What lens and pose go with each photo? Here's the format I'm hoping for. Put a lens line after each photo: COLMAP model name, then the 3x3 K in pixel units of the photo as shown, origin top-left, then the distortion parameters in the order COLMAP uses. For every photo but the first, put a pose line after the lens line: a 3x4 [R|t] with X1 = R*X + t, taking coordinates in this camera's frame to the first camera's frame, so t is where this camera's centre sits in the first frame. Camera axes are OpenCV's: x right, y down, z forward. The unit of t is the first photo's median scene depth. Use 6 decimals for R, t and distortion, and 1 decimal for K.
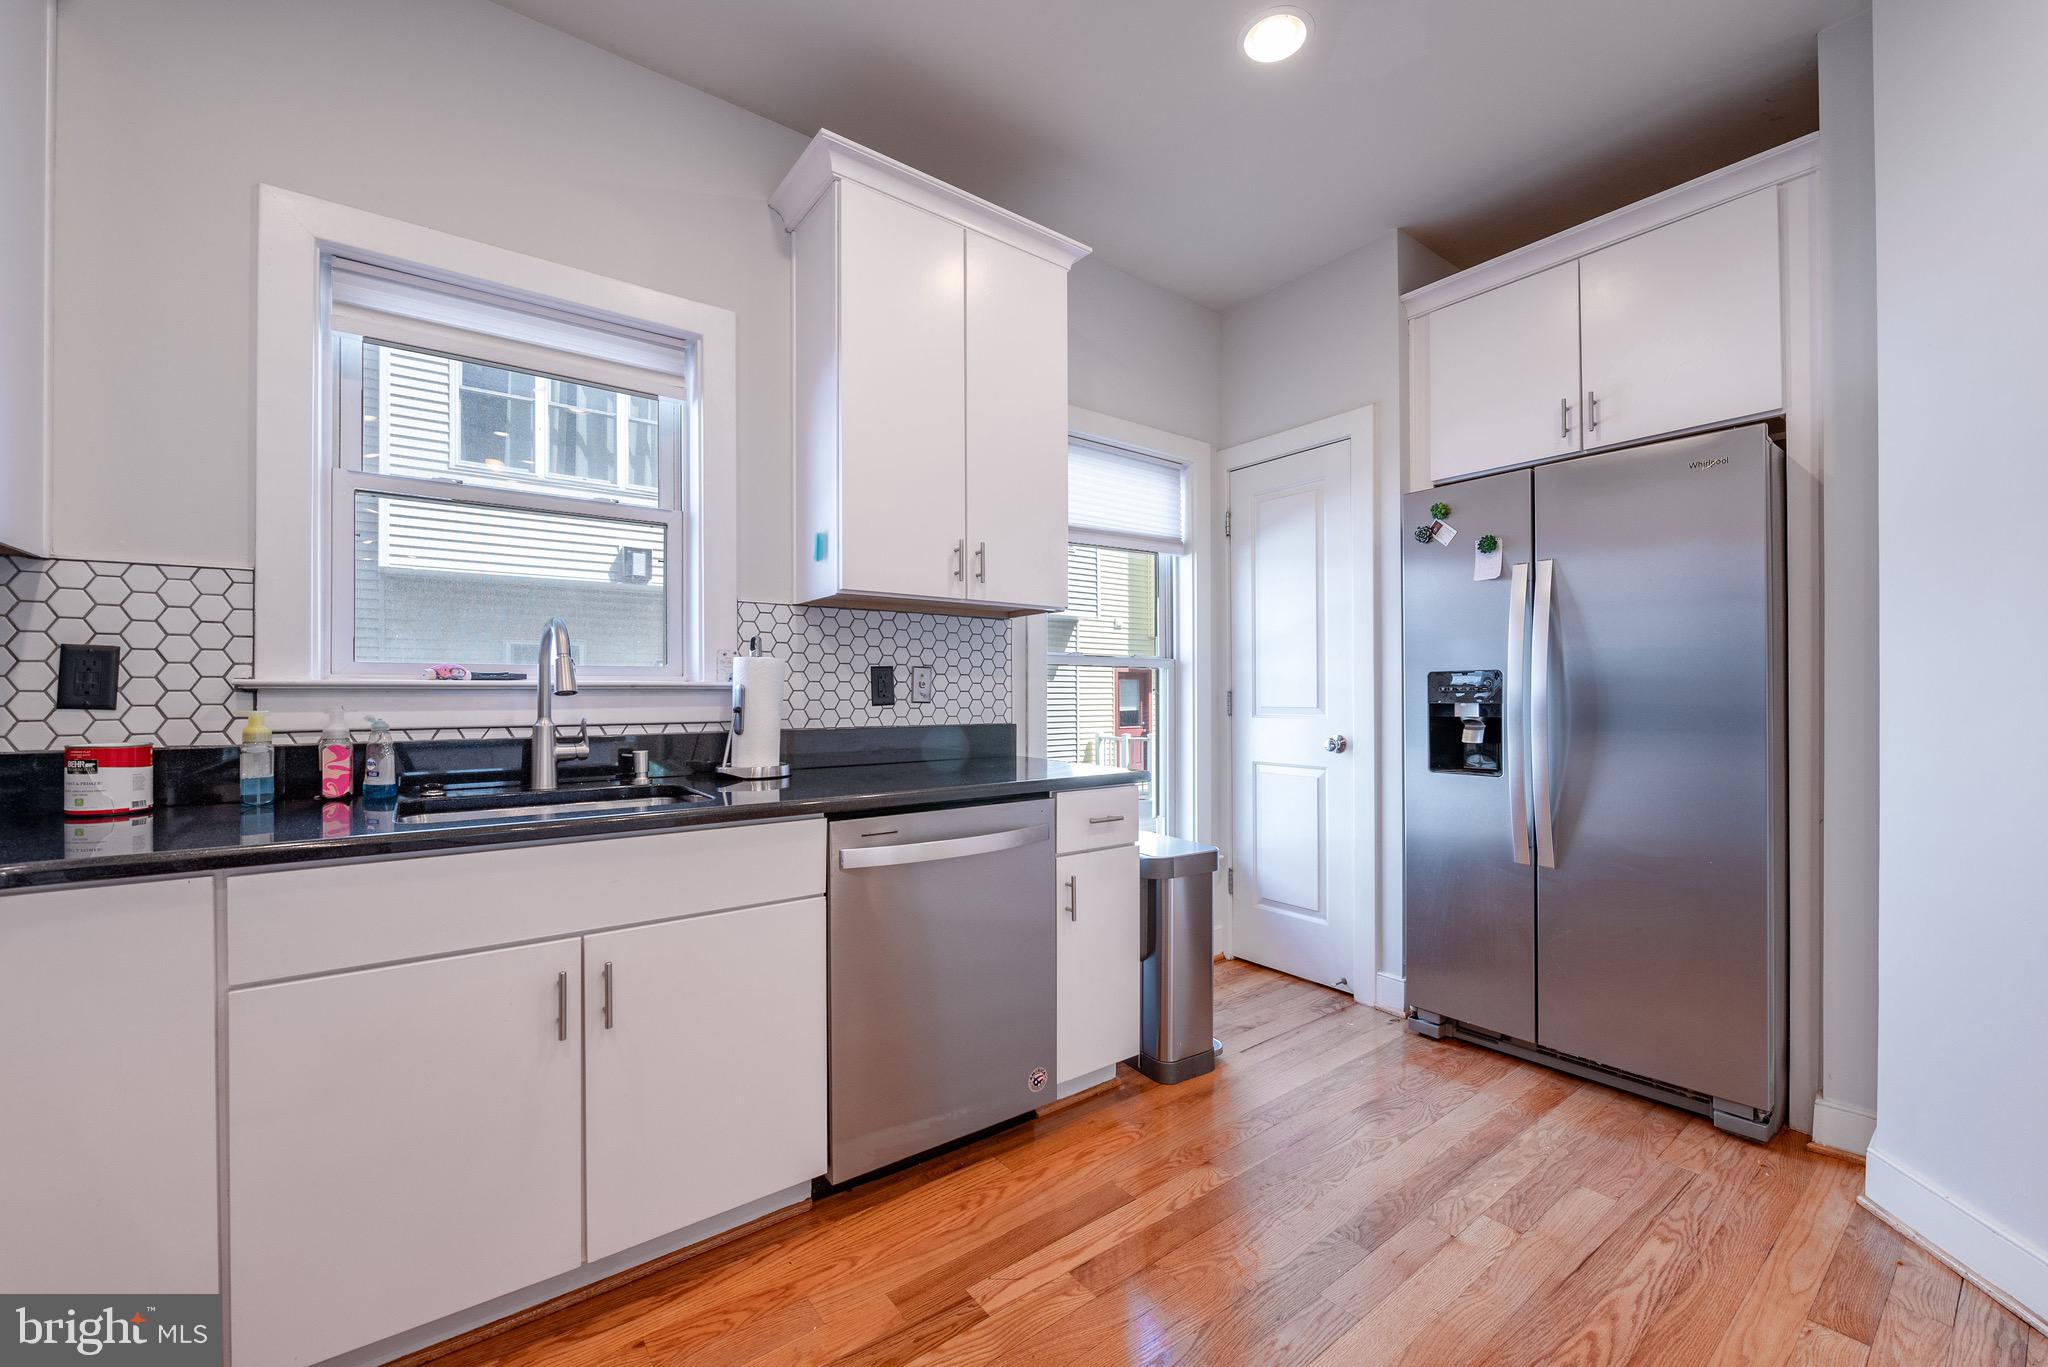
lens RADIAL K [[816.8, 0, 1032.9], [0, 816.8, 689.9], [0, 0, 1]] dist [-0.008695, -0.000470]
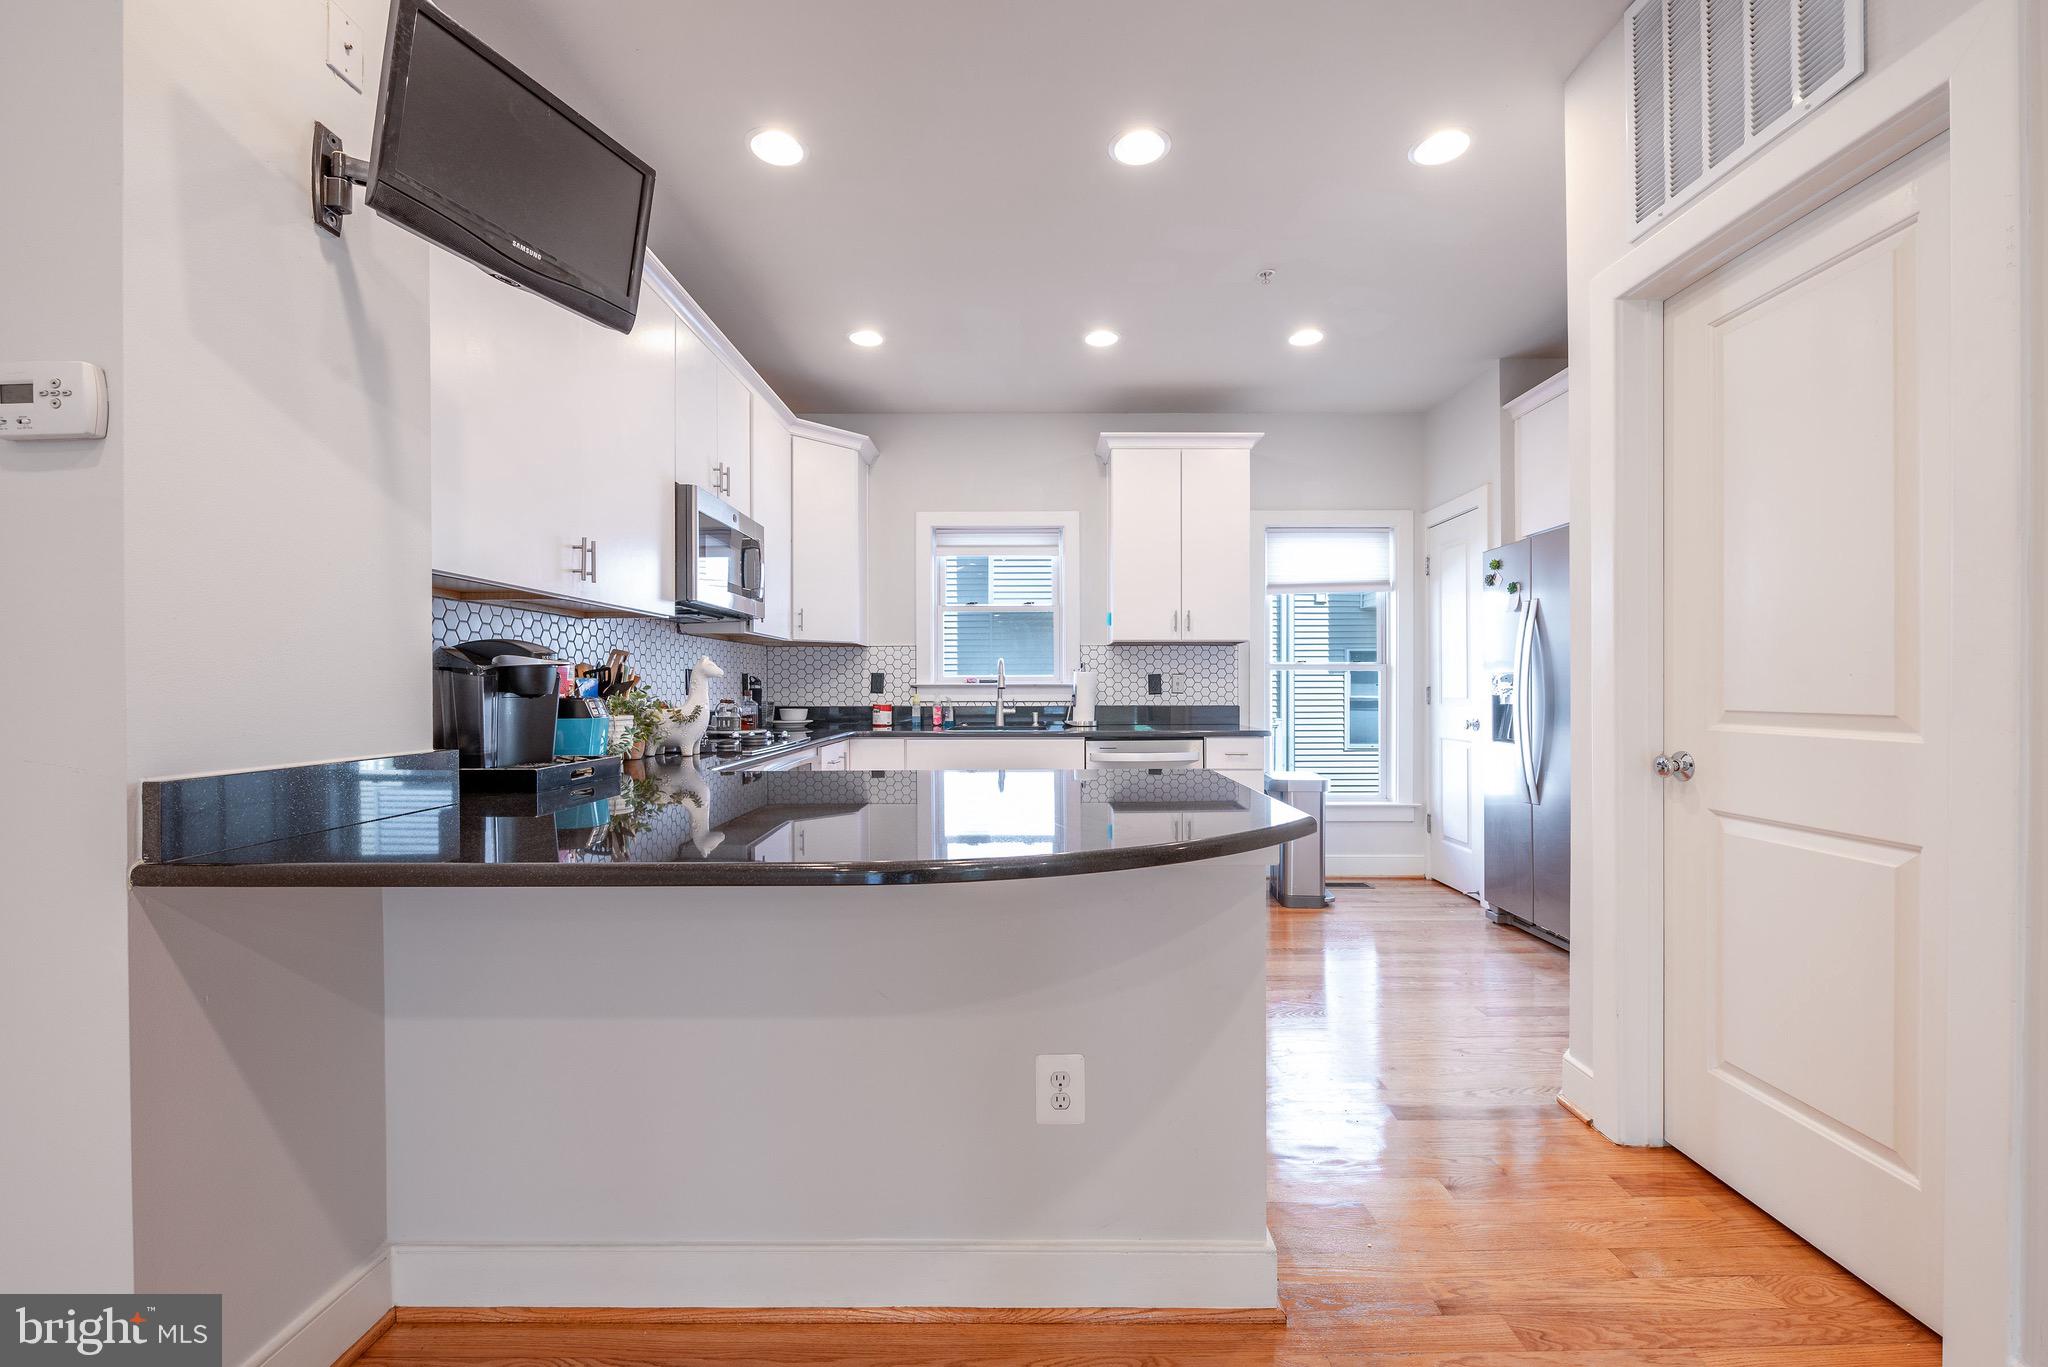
lens RADIAL K [[816.8, 0, 1032.9], [0, 816.8, 689.9], [0, 0, 1]] dist [-0.008695, -0.000470]
pose [[0.793337, 0.001012, -0.608782, 0.835850], [0.002589, 0.999984, 0.005036, -0.002385], [0.608777, -0.005571, 0.793321, -0.774074]]
